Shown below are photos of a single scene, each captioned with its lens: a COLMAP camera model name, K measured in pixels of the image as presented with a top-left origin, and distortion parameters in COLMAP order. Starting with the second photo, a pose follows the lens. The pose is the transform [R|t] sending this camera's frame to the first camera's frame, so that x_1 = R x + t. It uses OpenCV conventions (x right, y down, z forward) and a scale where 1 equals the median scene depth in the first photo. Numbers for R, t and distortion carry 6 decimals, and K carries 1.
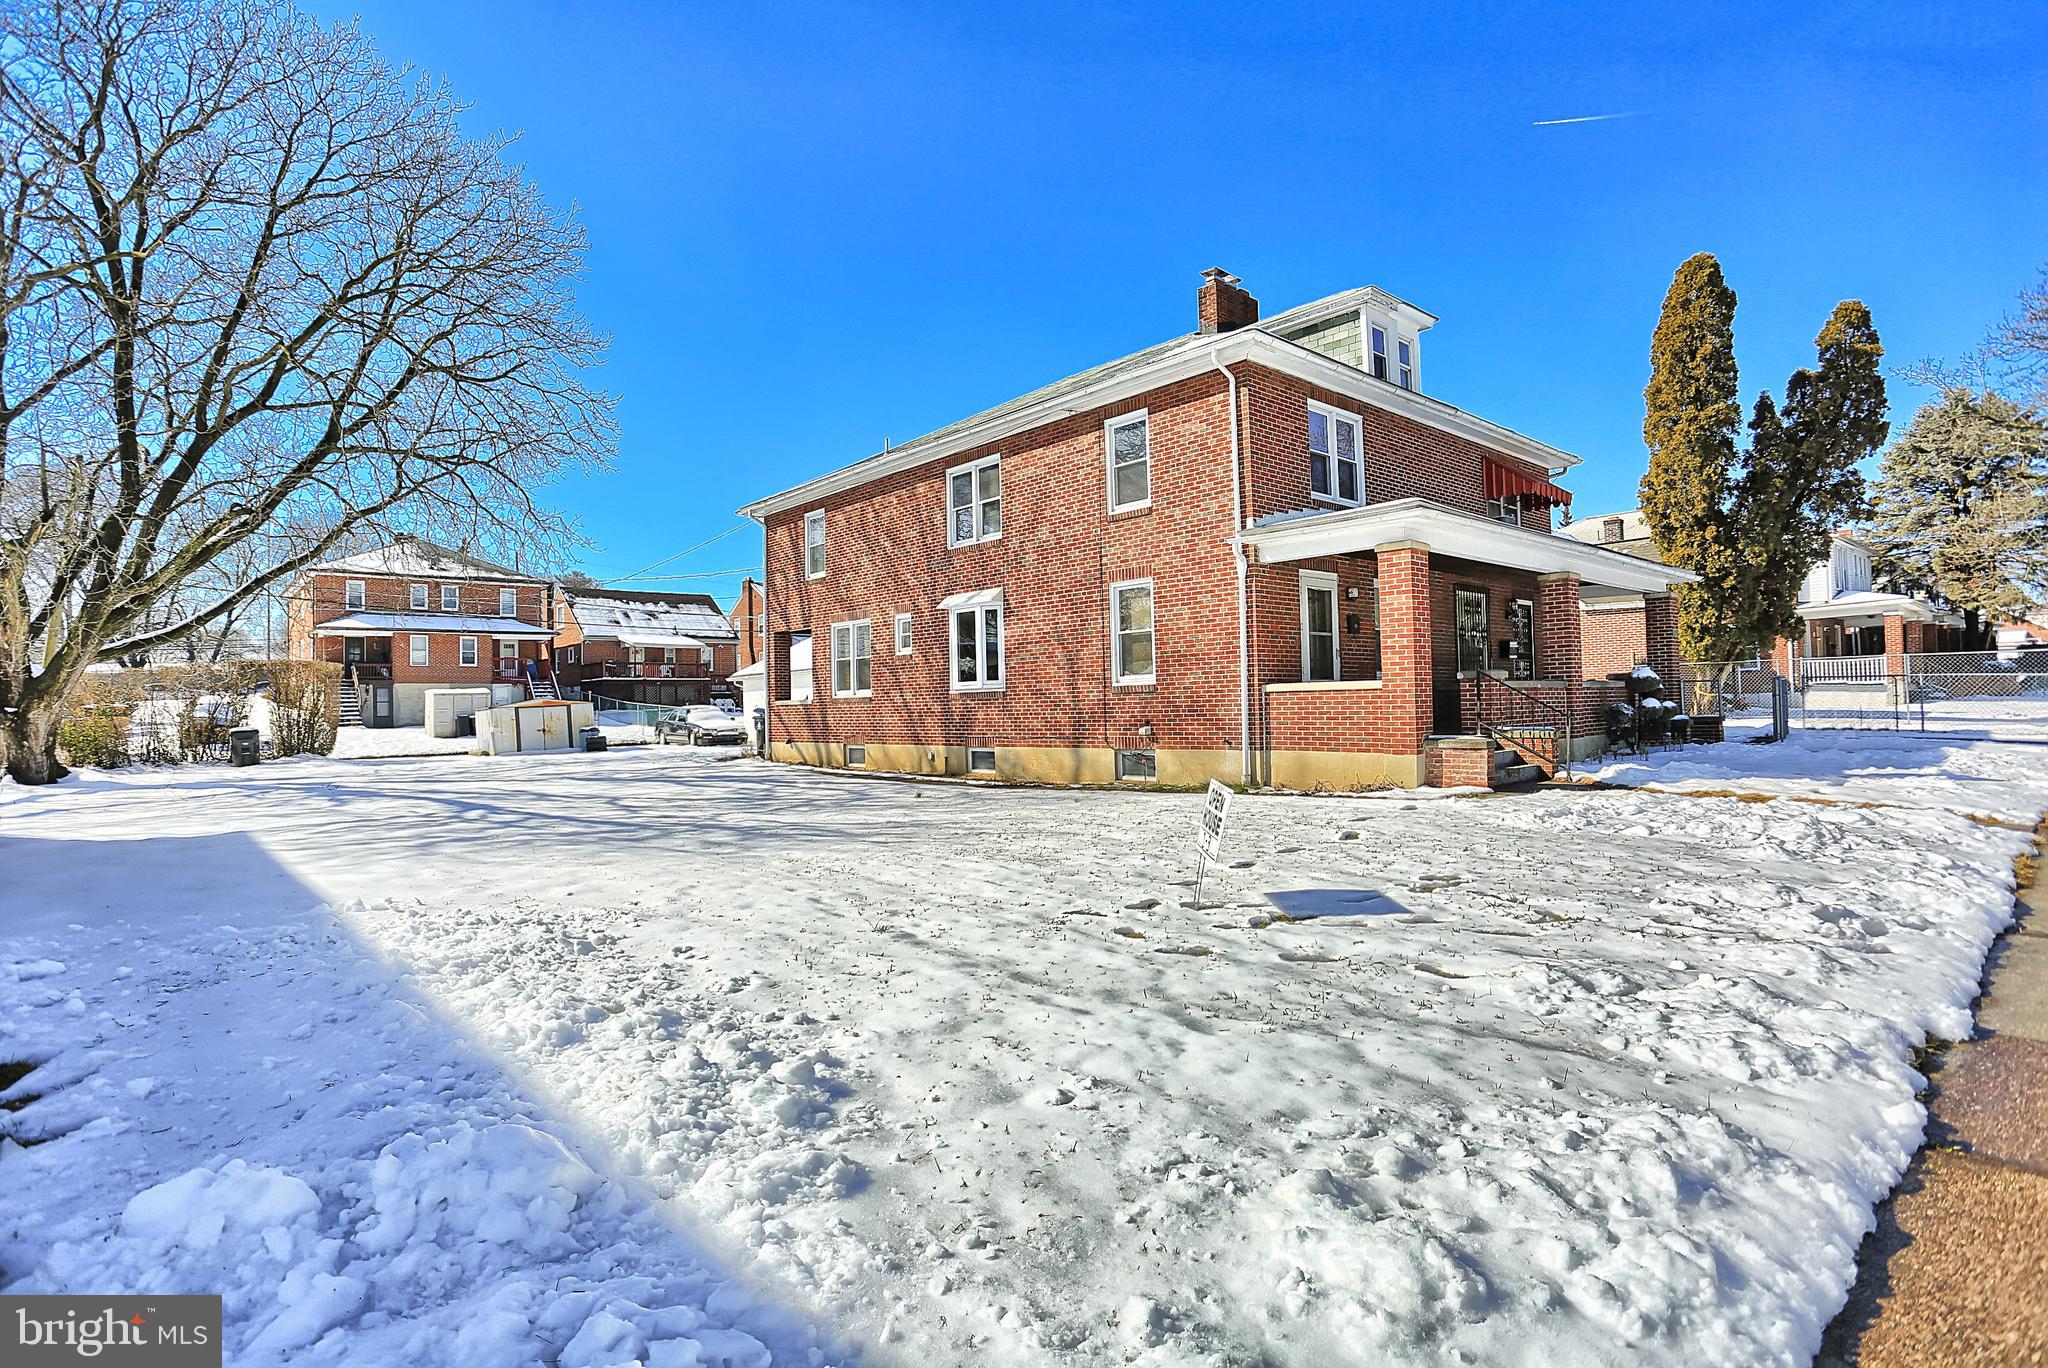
lens RADIAL K [[1041.2, 0, 1020.7], [0, 1041.2, 680.0], [0, 0, 1]] dist [-0.061538, 0.014276]
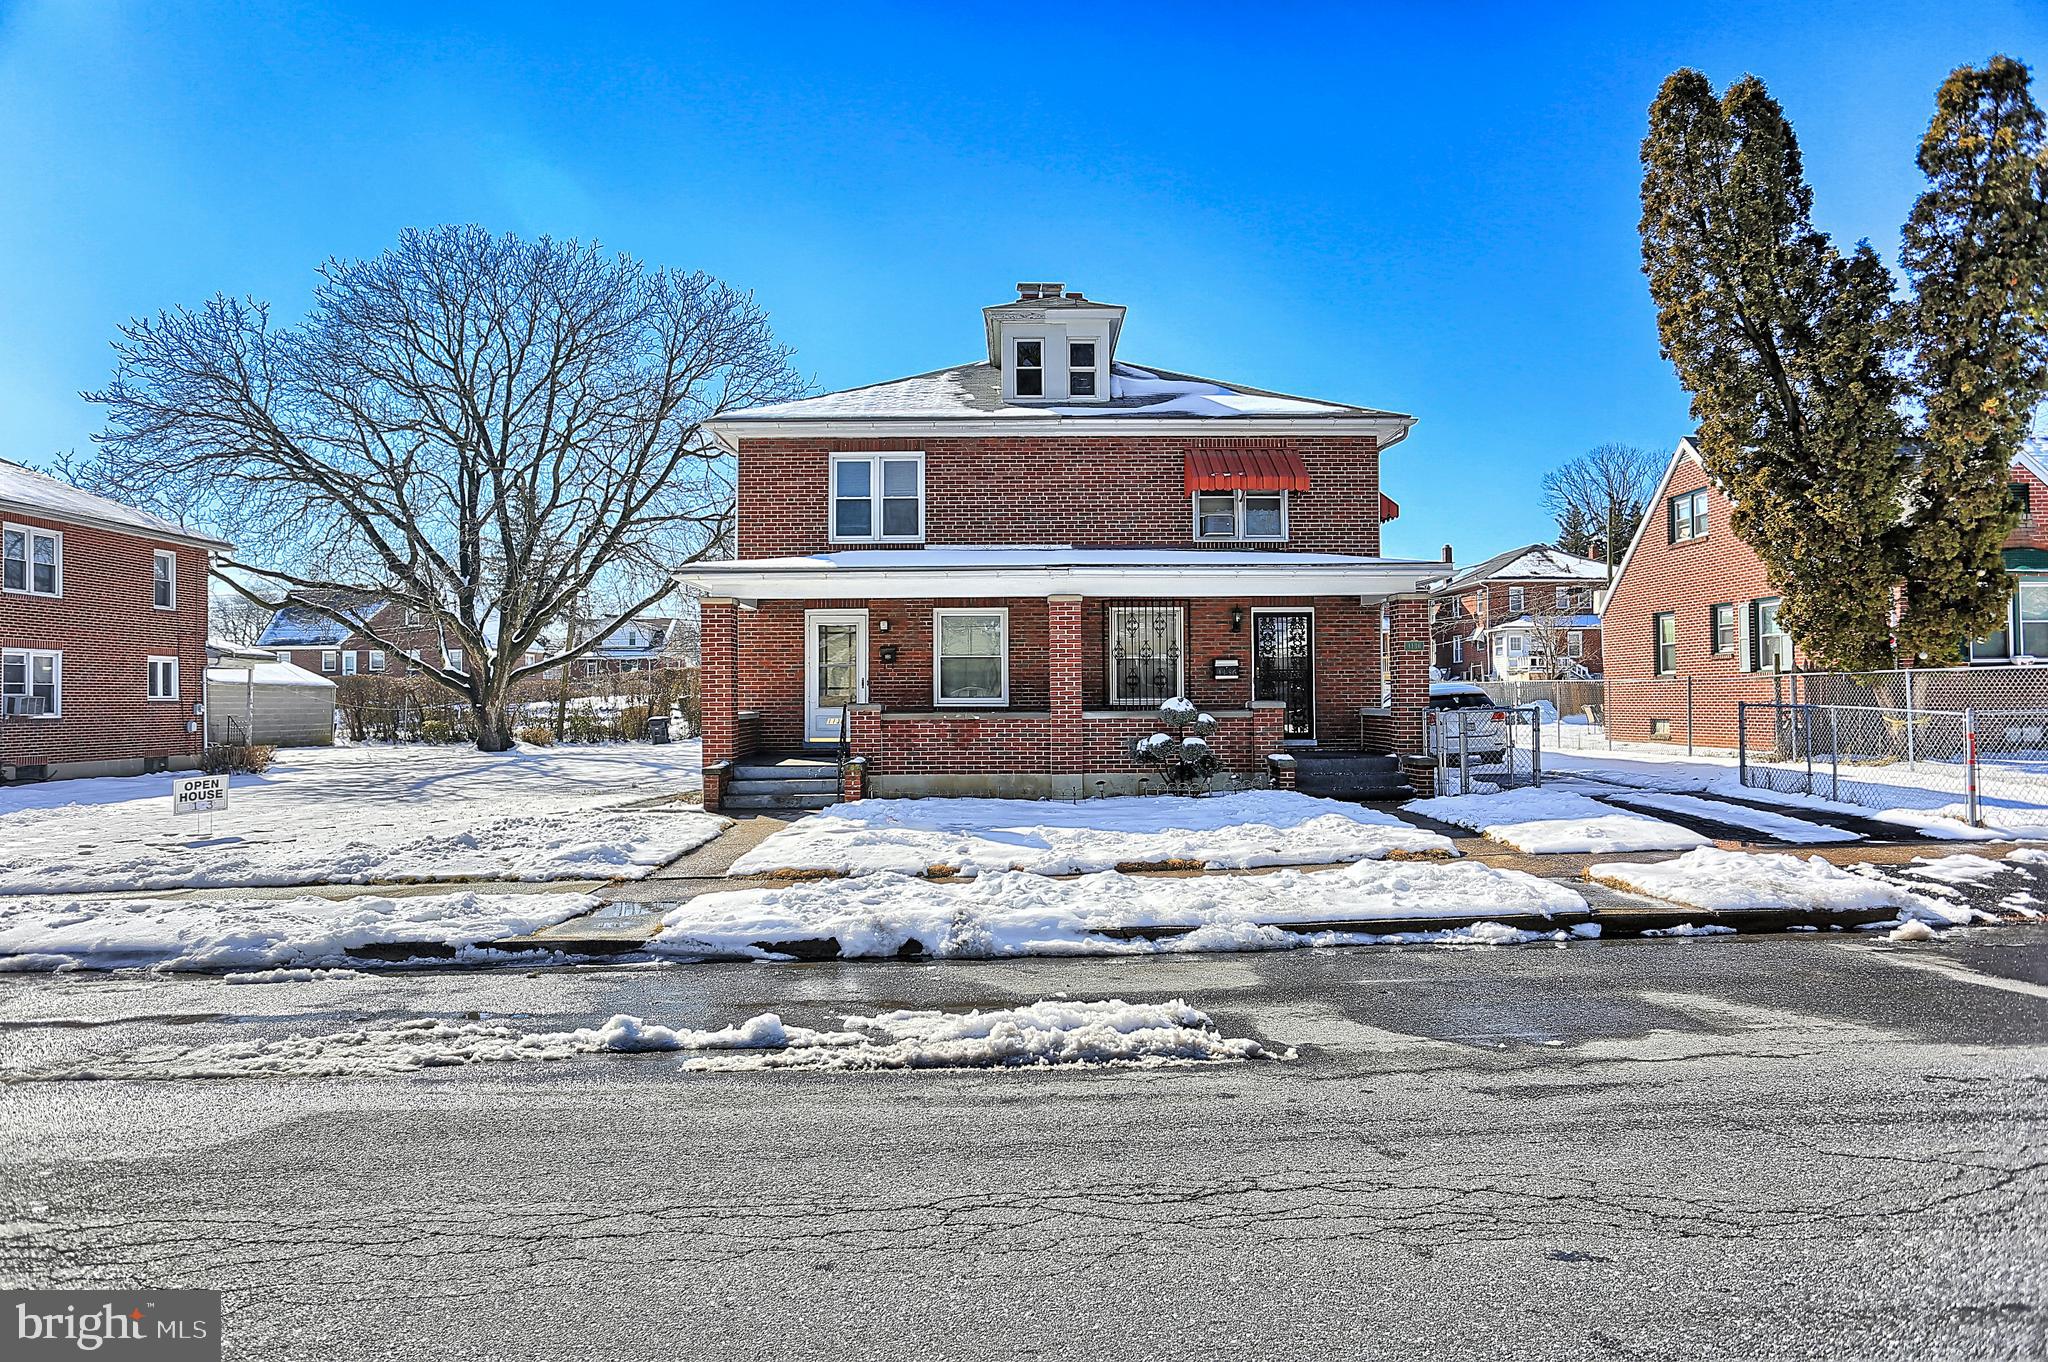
lens RADIAL K [[1199.5, 0, 1011.8], [0, 1199.5, 679.7], [0, 0, 1]] dist [-0.029371, 0.002322]
pose [[0.747423, 0.003775, -0.664338, 0.954651], [0.008969, 0.999835, 0.015773, -0.035817], [0.664288, -0.017747, 0.747266, 0.122204]]
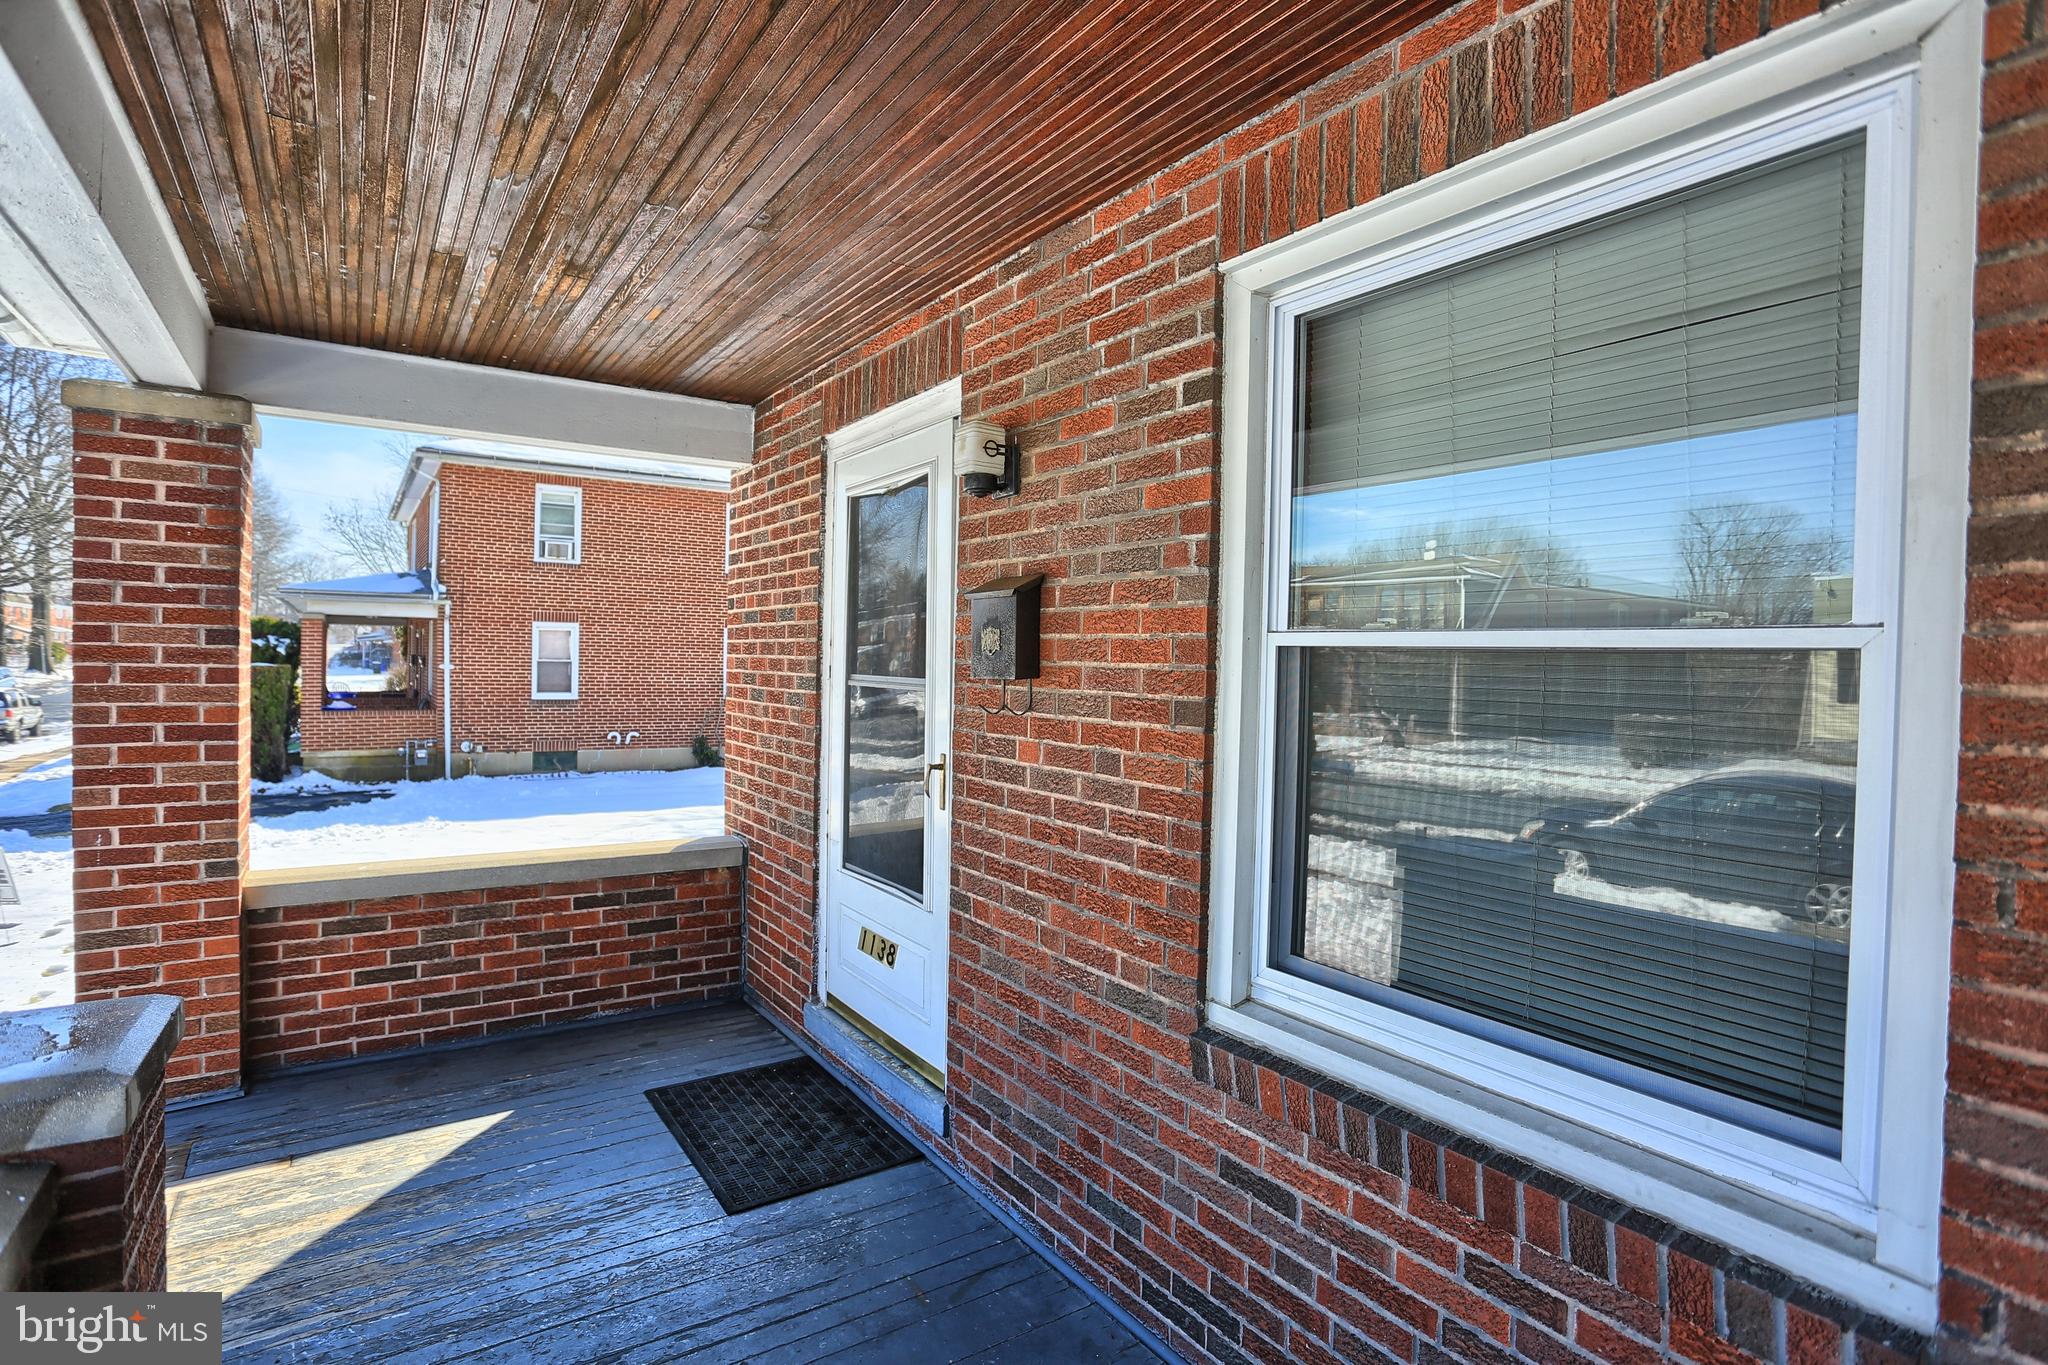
lens RADIAL K [[1032.2, 0, 1016.8], [0, 1032.2, 676.5], [0, 0, 1]] dist [-0.070141, 0.034194]
pose [[-0.155832, 0.031161, -0.987292, 0.379153], [0.007213, 0.999512, 0.030408, -0.039381], [0.987757, -0.002383, -0.155981, 0.793450]]
